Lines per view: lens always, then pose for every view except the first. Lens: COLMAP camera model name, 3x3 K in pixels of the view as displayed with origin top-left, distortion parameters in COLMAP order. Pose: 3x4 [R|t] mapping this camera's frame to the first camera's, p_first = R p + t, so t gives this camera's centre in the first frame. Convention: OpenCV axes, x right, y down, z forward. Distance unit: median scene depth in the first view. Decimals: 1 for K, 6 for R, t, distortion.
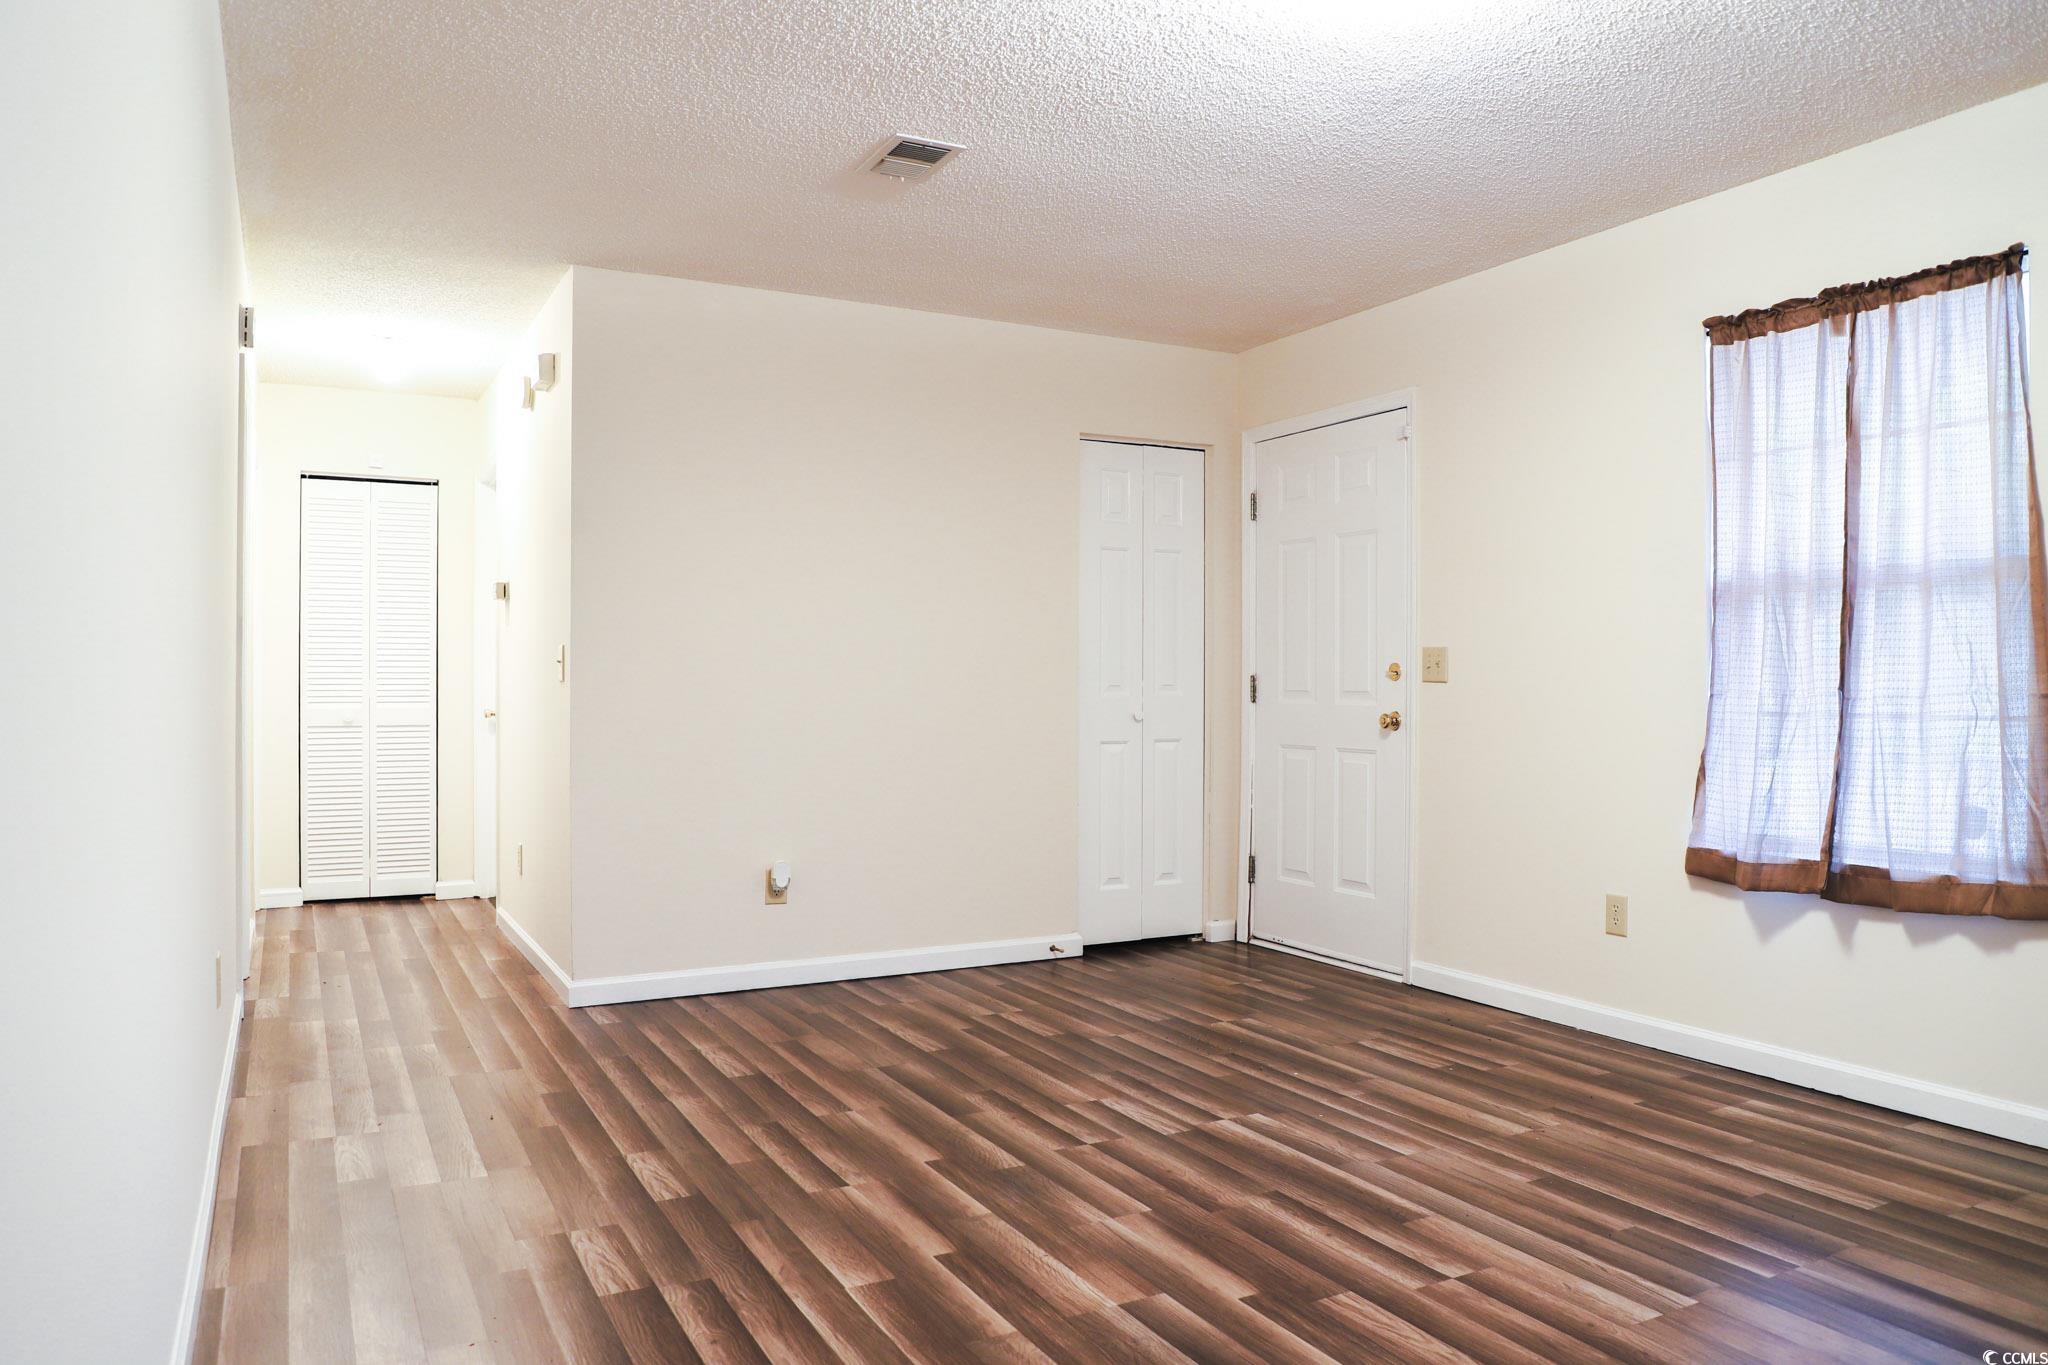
lens RADIAL K [[1418.6, 0, 1044.1], [0, 1418.6, 689.3], [0, 0, 1]] dist [-0.067646, 0.023138]
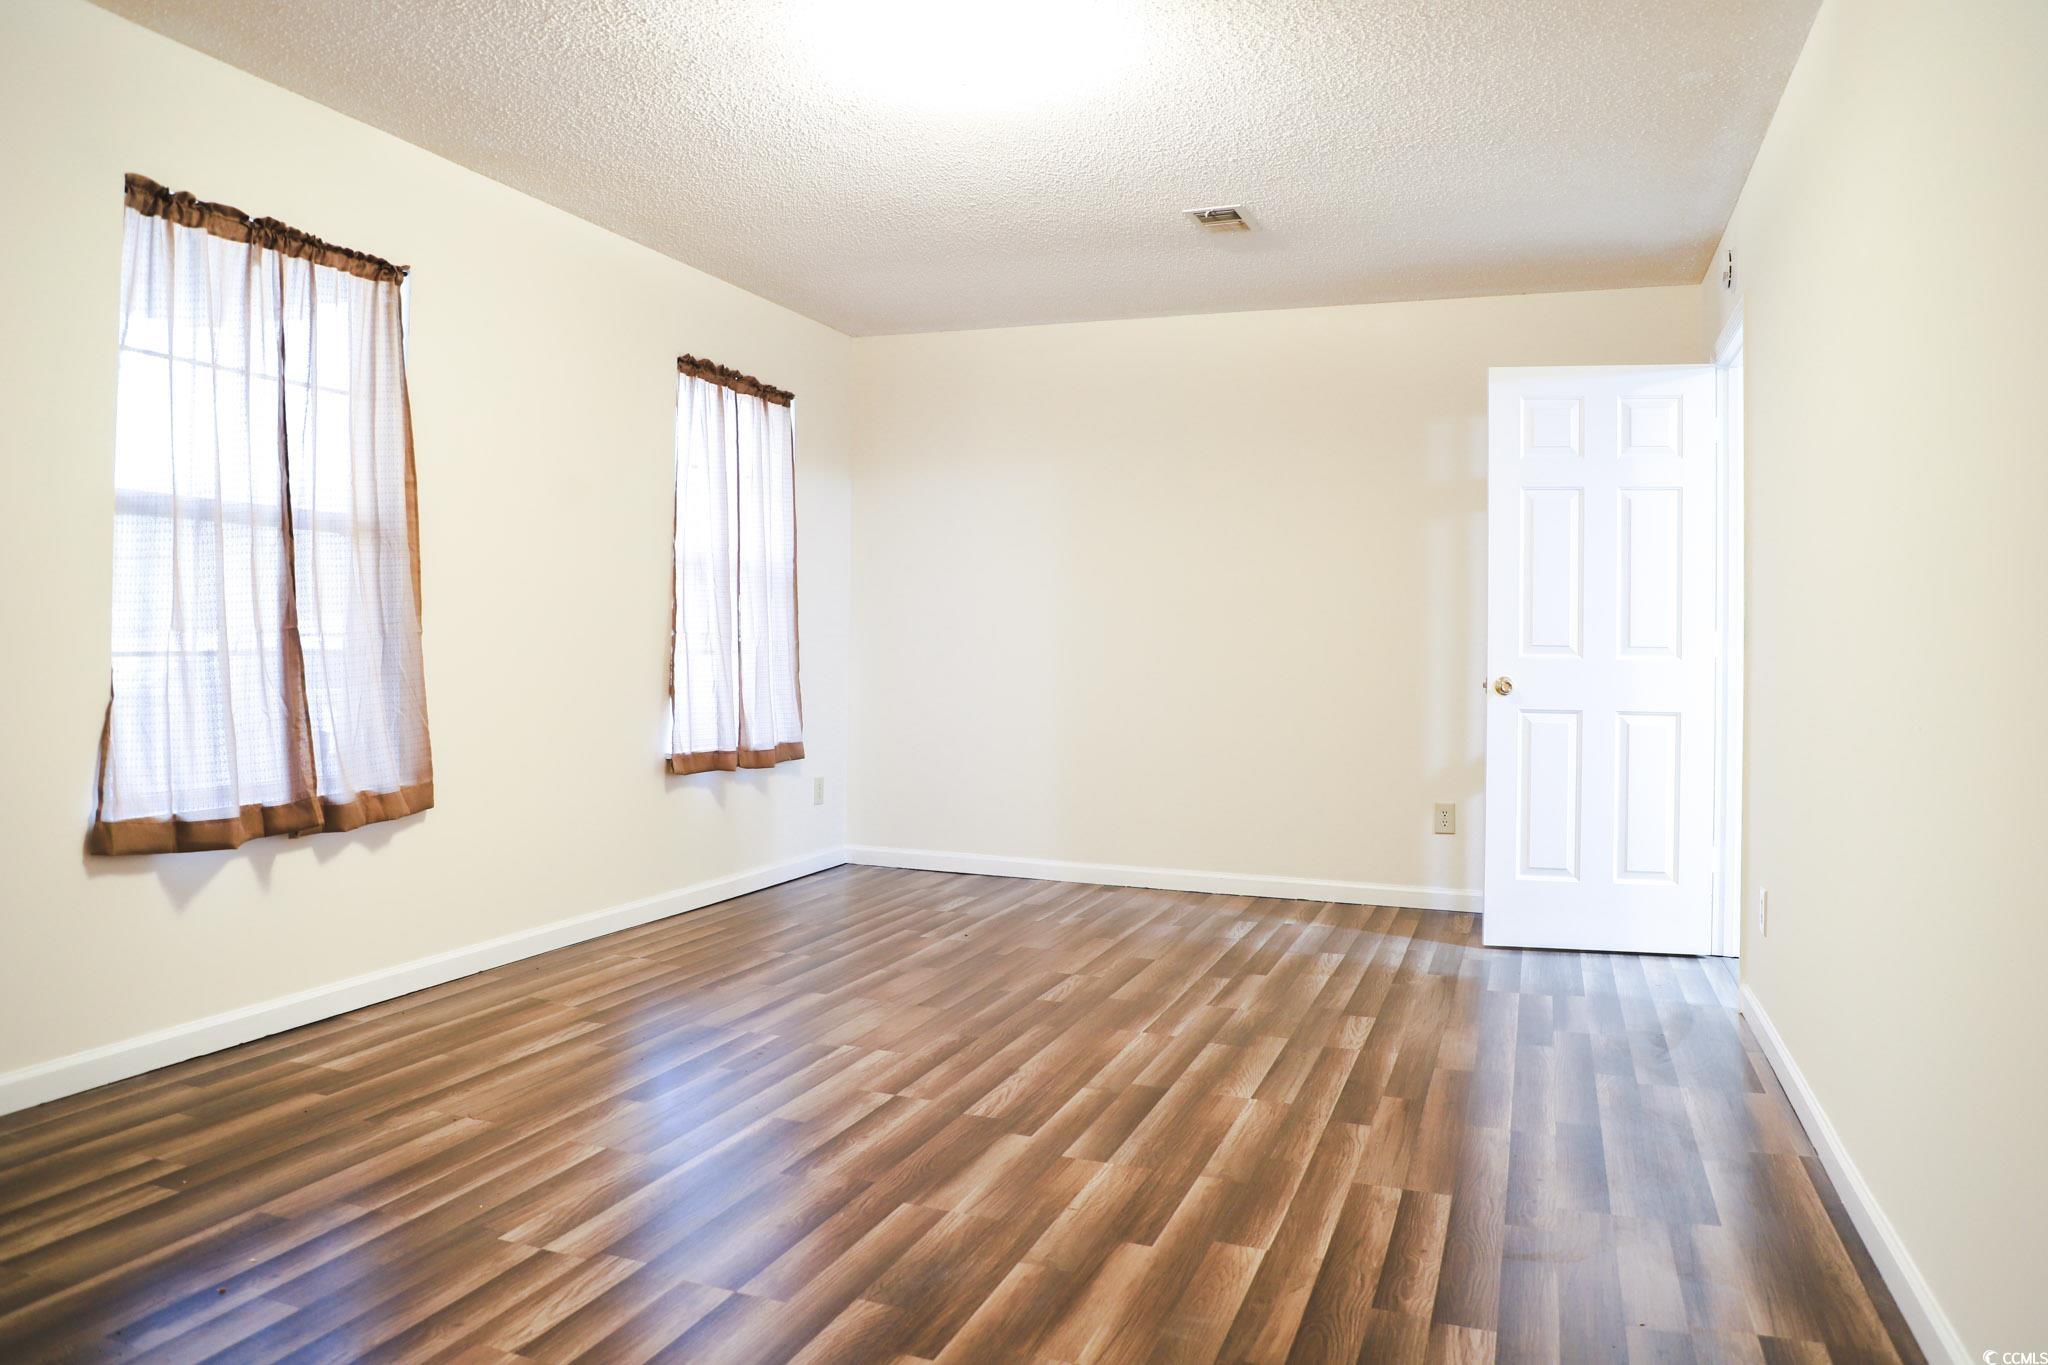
lens RADIAL K [[1418.6, 0, 1045.9], [0, 1418.6, 680.6], [0, 0, 1]] dist [-0.067646, 0.023138]
pose [[-0.674367, -0.036255, 0.737506, -0.660273], [-0.019012, 0.999315, 0.031741, -0.006189], [-0.738152, 0.007384, -0.674594, 1.556953]]
